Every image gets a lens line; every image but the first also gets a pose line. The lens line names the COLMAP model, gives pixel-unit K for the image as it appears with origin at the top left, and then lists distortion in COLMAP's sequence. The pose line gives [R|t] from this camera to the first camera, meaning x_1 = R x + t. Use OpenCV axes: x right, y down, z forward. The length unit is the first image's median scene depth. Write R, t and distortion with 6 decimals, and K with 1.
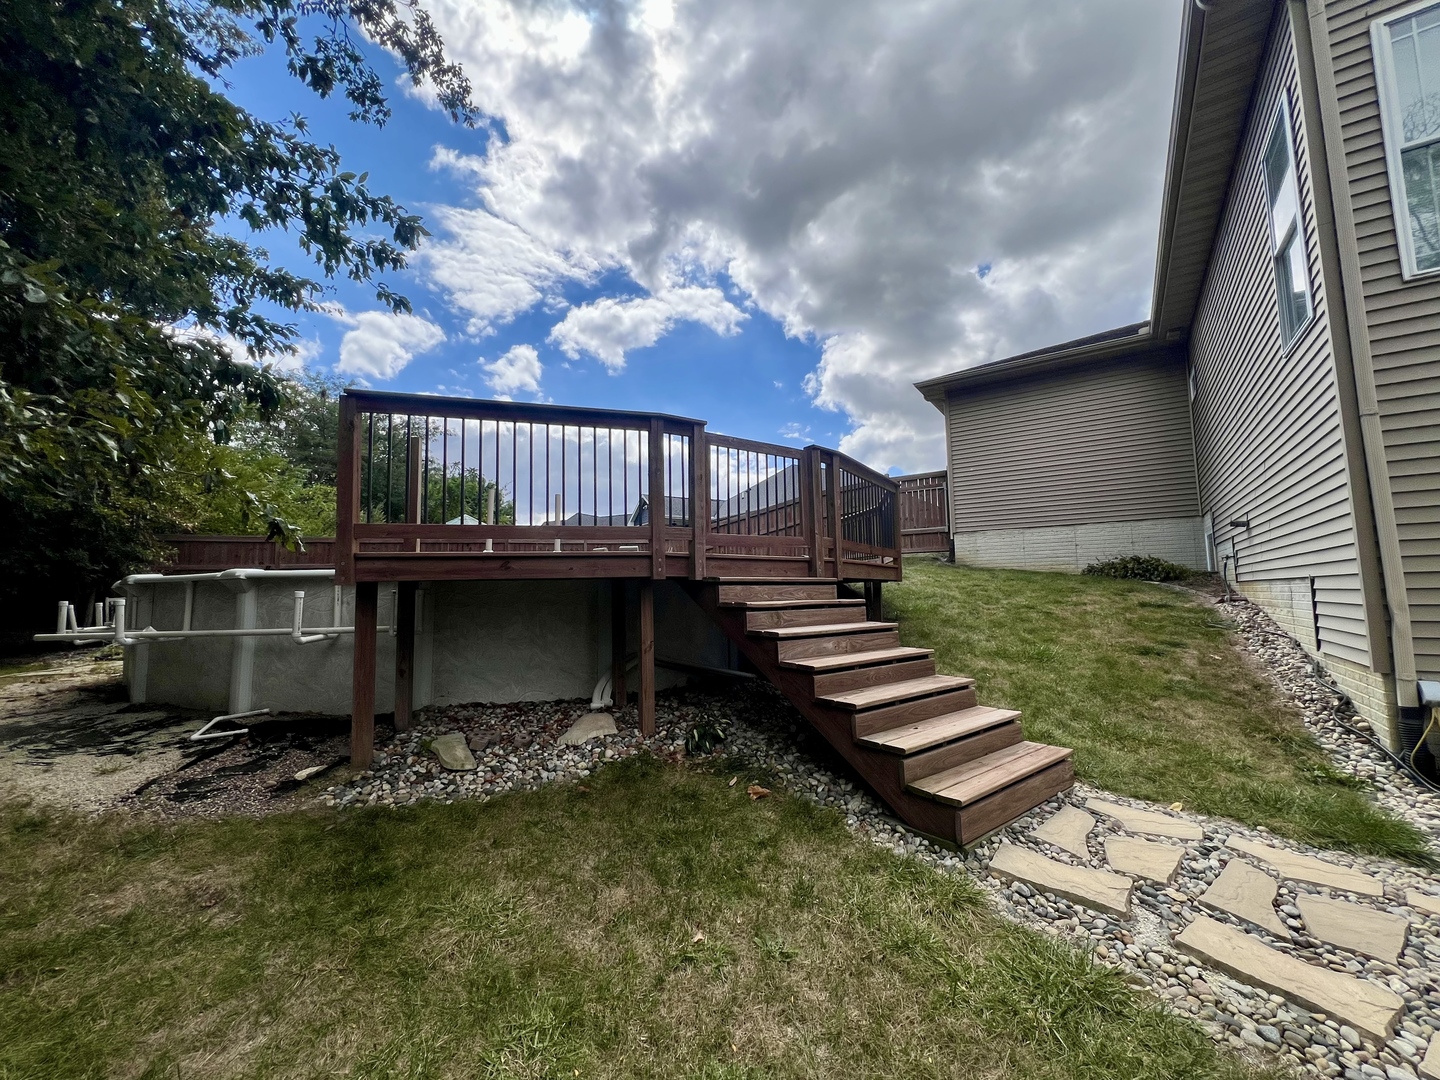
lens RADIAL K [[575.0, 0, 728.9], [0, 575.0, 553.7], [0, 0, 1]] dist [-0.001312, 0.000789]
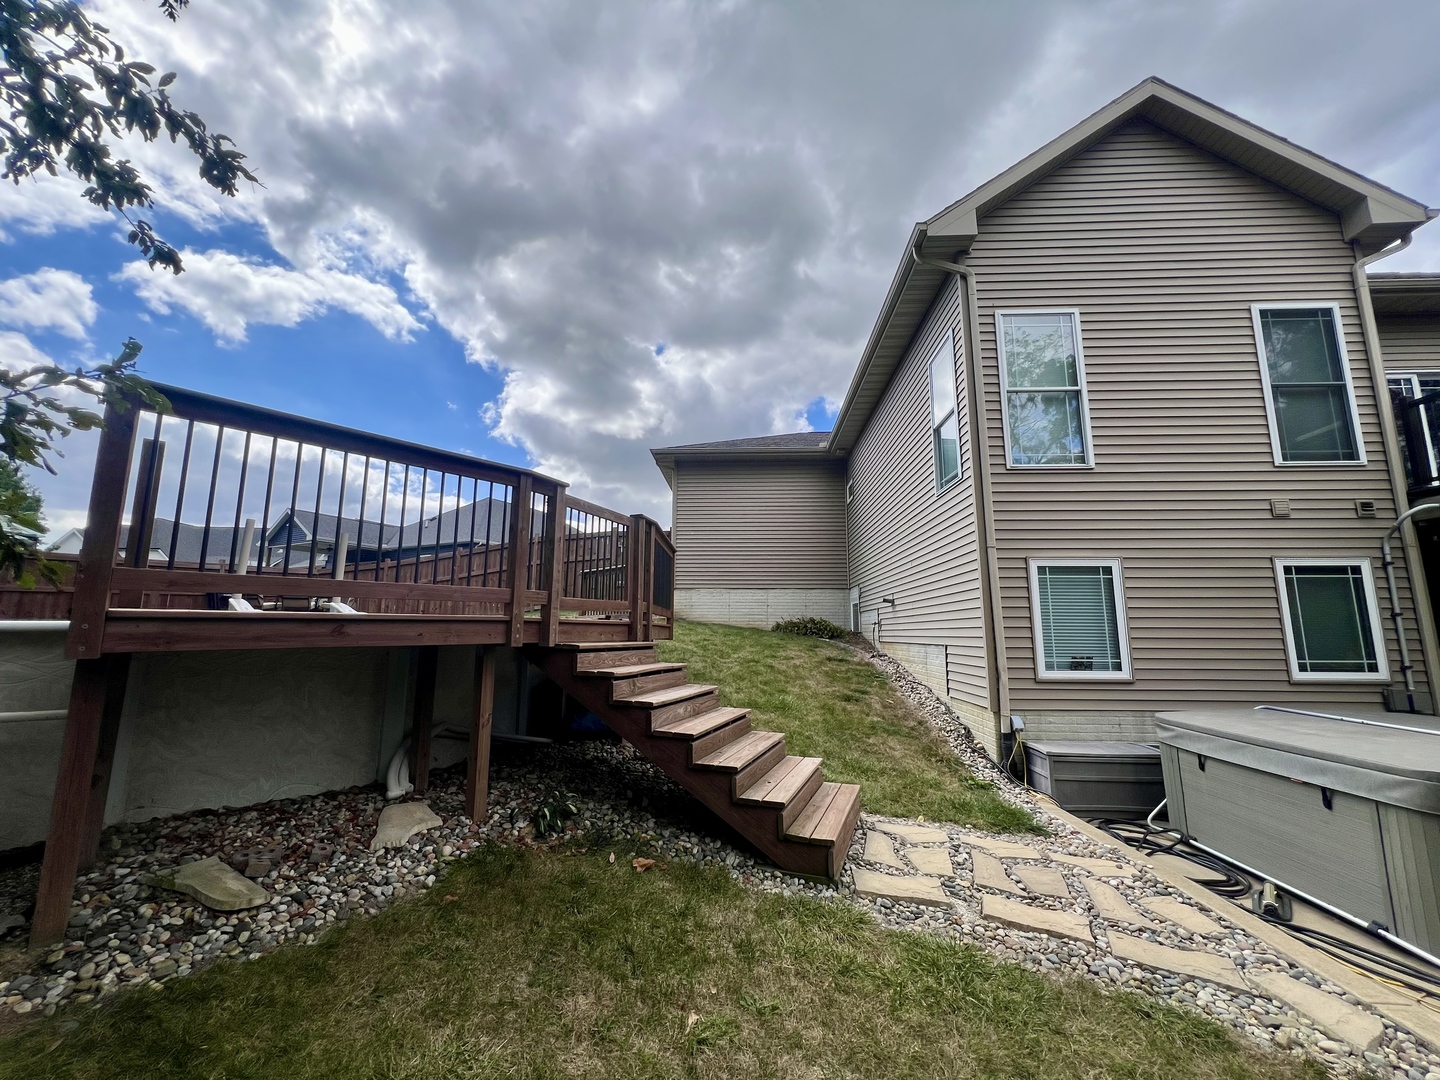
lens RADIAL K [[575.0, 0, 713.3], [0, 575.0, 534.4], [0, 0, 1]] dist [-0.001312, 0.000789]
pose [[0.852713, 0.106264, 0.511457, -0.345080], [-0.053577, 0.991718, -0.116722, -0.044771], [-0.519625, 0.072128, 0.851344, 0.015415]]
